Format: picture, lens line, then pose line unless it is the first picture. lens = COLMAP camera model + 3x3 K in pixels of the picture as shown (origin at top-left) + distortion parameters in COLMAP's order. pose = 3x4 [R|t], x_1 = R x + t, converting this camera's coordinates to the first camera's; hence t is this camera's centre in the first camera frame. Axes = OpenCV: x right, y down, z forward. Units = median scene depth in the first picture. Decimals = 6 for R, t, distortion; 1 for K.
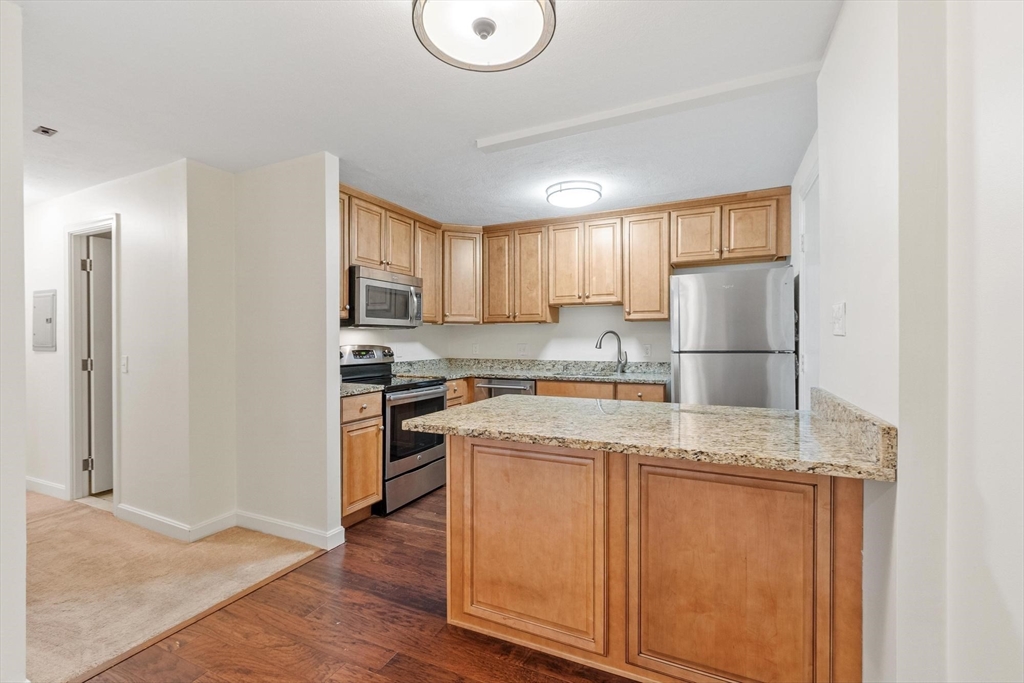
lens RADIAL K [[446.9, 0, 509.5], [0, 446.9, 341.0], [0, 0, 1]] dist [-0.000341, 0.000078]
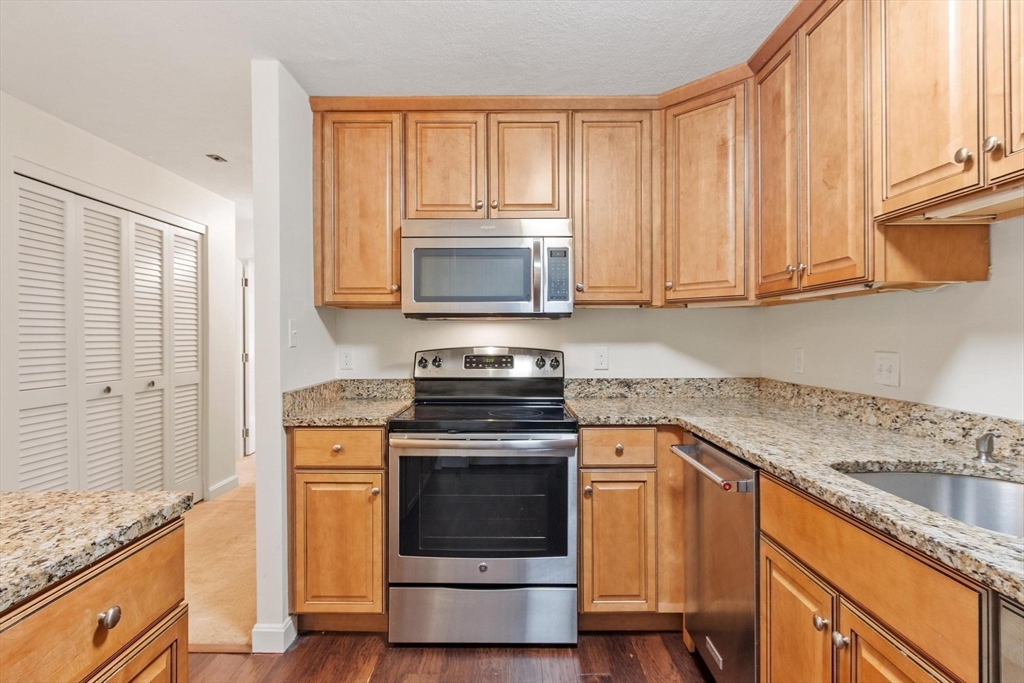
lens RADIAL K [[519.4, 0, 509.9], [0, 519.4, 336.6], [0, 0, 1]] dist [-0.001373, -0.000152]
pose [[0.425067, 0.001549, -0.905160, 0.341079], [-0.003427, 0.999994, 0.000102, -0.005523], [0.905155, 0.003058, 0.425070, 0.742398]]
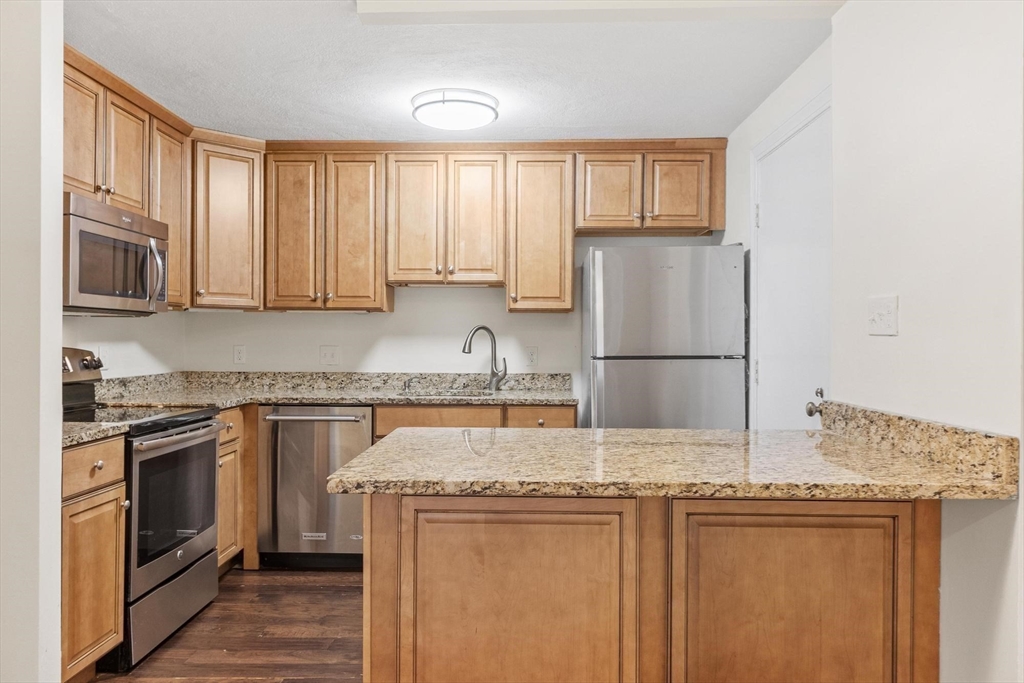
lens RADIAL K [[724.3, 0, 512.0], [0, 724.3, 341.5], [0, 0, 1]] dist [0.004468, 0.001617]
pose [[0.909940, 0.005700, 0.414700, -0.194191], [-0.004988, 0.999984, -0.002798, 0.002829], [-0.414709, 0.000478, 0.909954, 0.028957]]
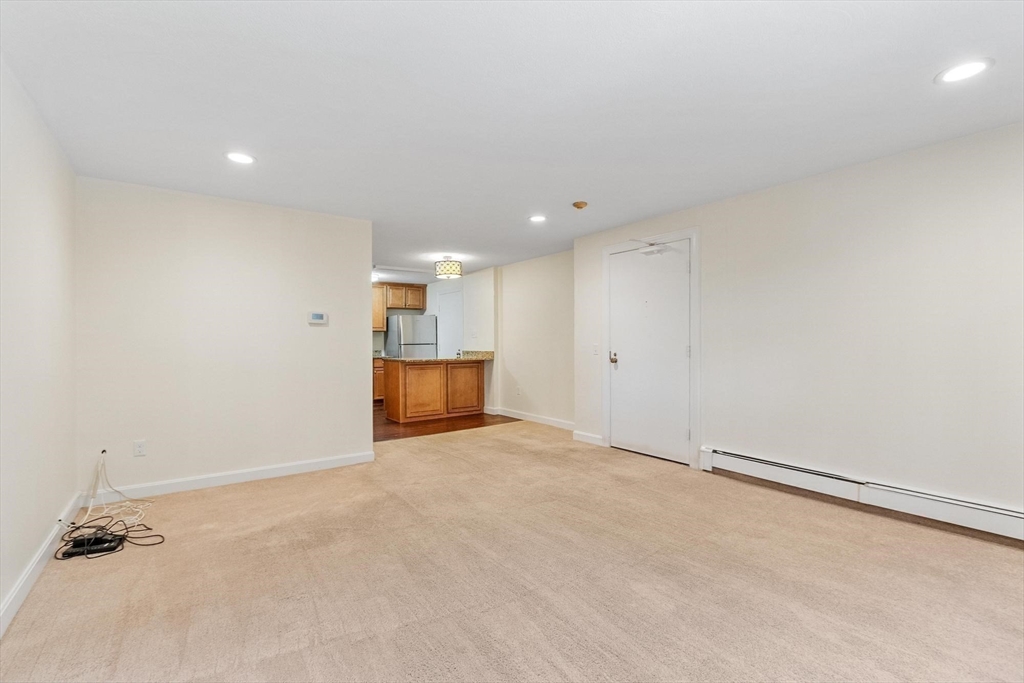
lens RADIAL K [[446.9, 0, 509.5], [0, 446.9, 341.0], [0, 0, 1]] dist [-0.000341, 0.000078]
pose [[0.472973, 0.008210, 0.881039, -1.444650], [0.005597, 0.999908, -0.012322, 0.035698], [-0.881059, 0.010760, 0.472883, -0.696049]]
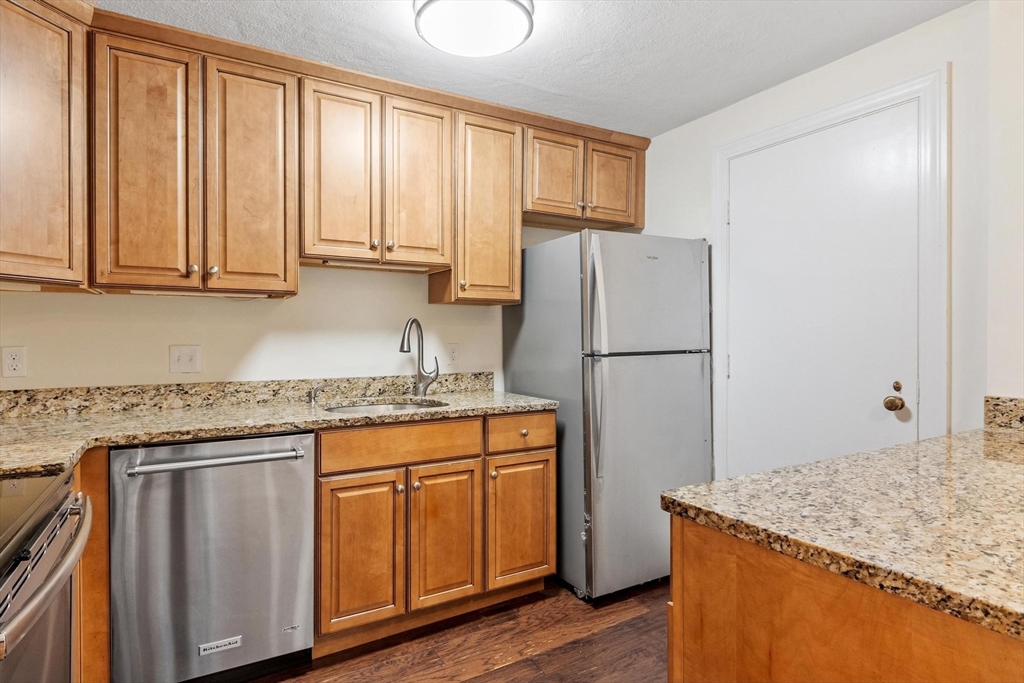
lens RADIAL K [[553.7, 0, 508.3], [0, 553.7, 340.3], [0, 0, 1]] dist [0.001554, -0.000436]
pose [[0.563440, -0.003519, 0.826149, -0.290830], [0.003143, 0.999993, 0.002116, 0.002375], [-0.826151, 0.001404, 0.563447, 0.606393]]
